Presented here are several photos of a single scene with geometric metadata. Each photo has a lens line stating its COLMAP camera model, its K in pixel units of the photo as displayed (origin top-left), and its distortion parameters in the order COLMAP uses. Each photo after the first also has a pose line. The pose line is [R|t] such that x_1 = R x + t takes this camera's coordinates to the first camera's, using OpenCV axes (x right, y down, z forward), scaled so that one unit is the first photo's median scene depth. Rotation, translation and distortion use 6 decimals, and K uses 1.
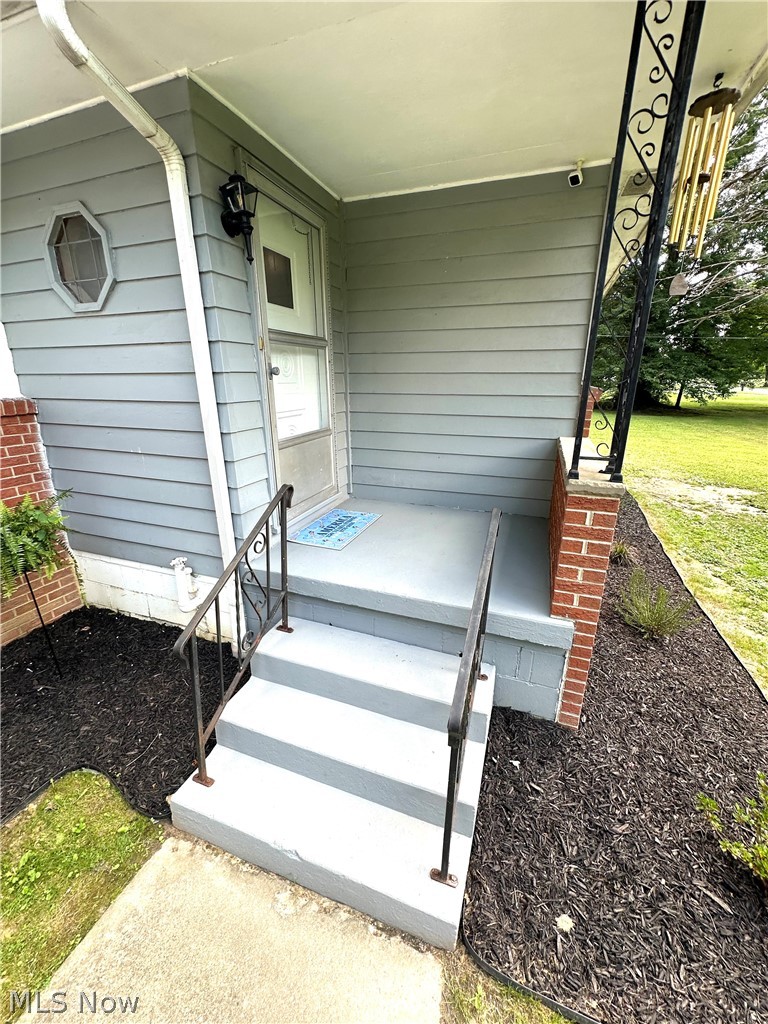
lens RADIAL K [[408.4, 0, 384.4], [0, 408.4, 513.0], [0, 0, 1]] dist [-0.003925, -0.000057]
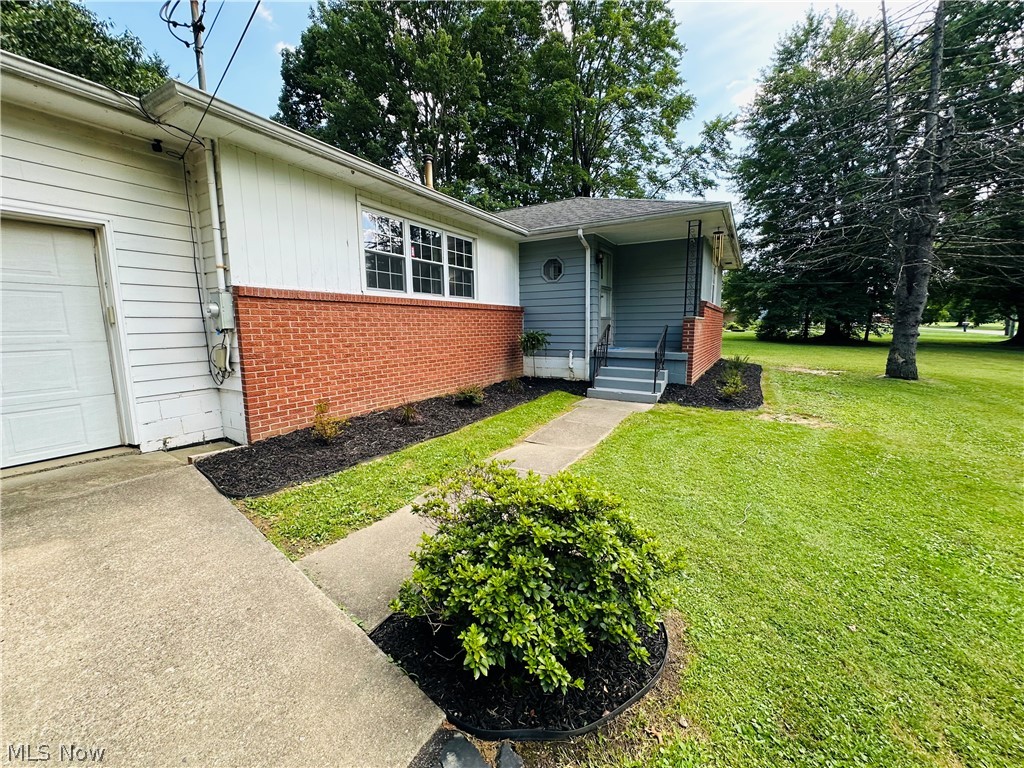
lens RADIAL K [[408.4, 0, 512.3], [0, 408.4, 382.4], [0, 0, 1]] dist [-0.003925, -0.000057]
pose [[0.987530, 0.019089, -0.156268, -0.475448], [-0.046025, 0.984262, -0.170616, 1.006365], [0.150552, 0.175681, 0.972867, -2.397874]]
